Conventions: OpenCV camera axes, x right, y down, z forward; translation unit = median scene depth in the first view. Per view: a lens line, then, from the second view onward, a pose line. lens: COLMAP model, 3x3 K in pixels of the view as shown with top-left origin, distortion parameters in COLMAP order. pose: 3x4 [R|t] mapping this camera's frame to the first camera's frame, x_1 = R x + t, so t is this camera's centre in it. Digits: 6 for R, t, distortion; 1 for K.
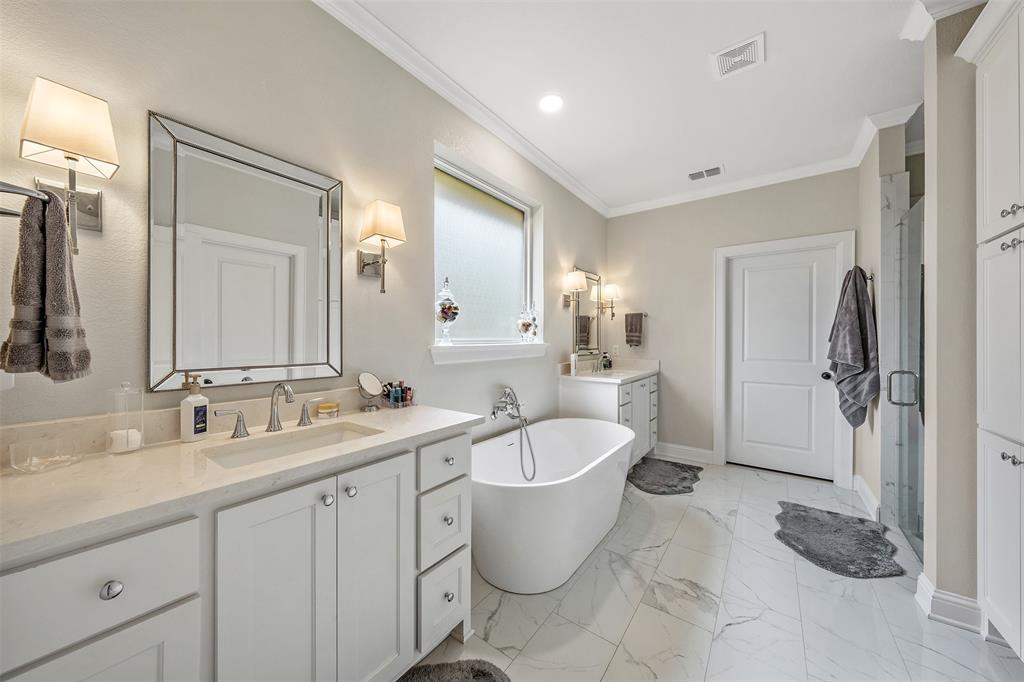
lens RADIAL K [[355.4, 0, 514.2], [0, 355.4, 340.7], [0, 0, 1]] dist [-0.000508, -0.000316]
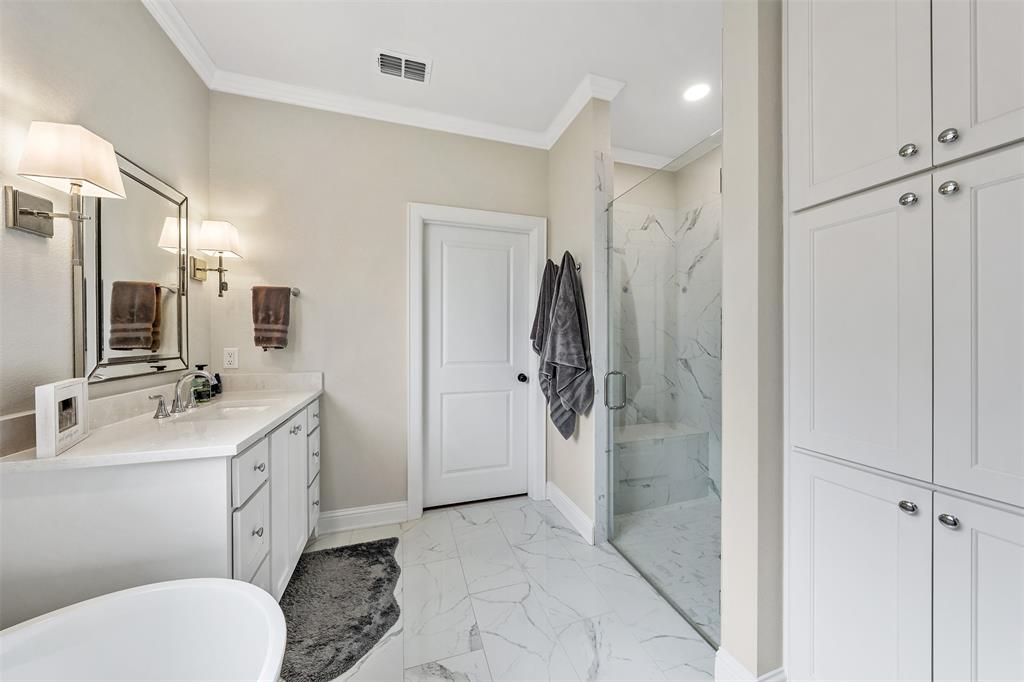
lens RADIAL K [[355.4, 0, 514.9], [0, 355.4, 337.9], [0, 0, 1]] dist [-0.000508, -0.000316]
pose [[0.596446, -0.005110, 0.802637, 0.144189], [0.003275, 0.999987, 0.003933, -0.003117], [-0.802646, 0.000283, 0.596455, 0.444893]]
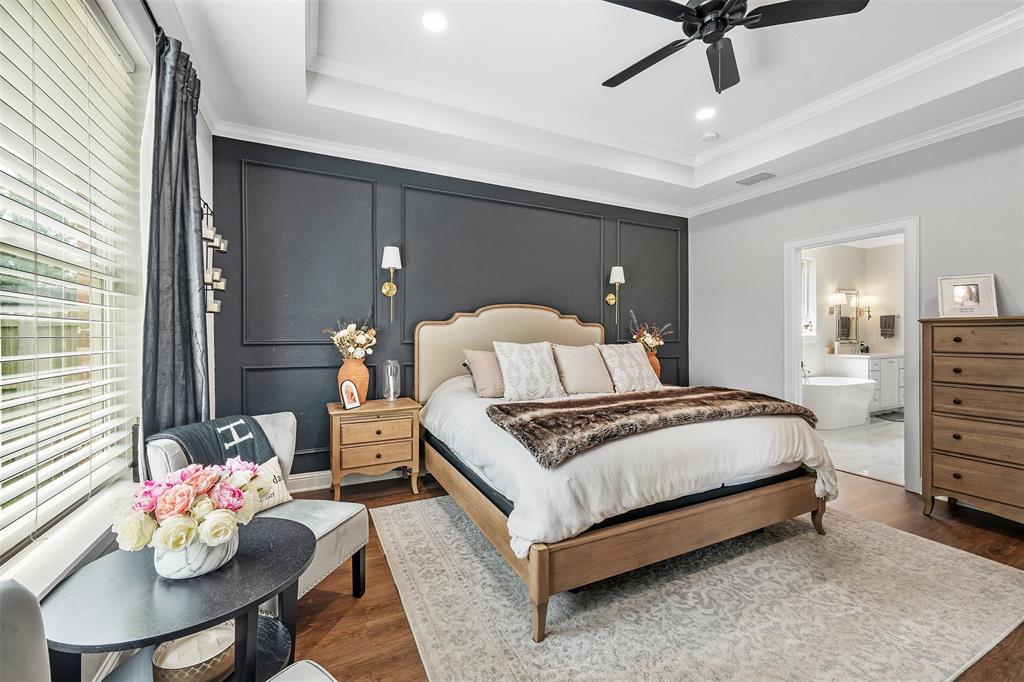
lens RADIAL K [[435.2, 0, 506.0], [0, 435.2, 336.0], [0, 0, 1]] dist [-0.002536, 0.000302]
pose [[0.888054, -0.002271, -0.459734, -0.264168], [0.000692, 0.999993, -0.003604, 0.015200], [0.459740, 0.002883, 0.888049, -1.471277]]
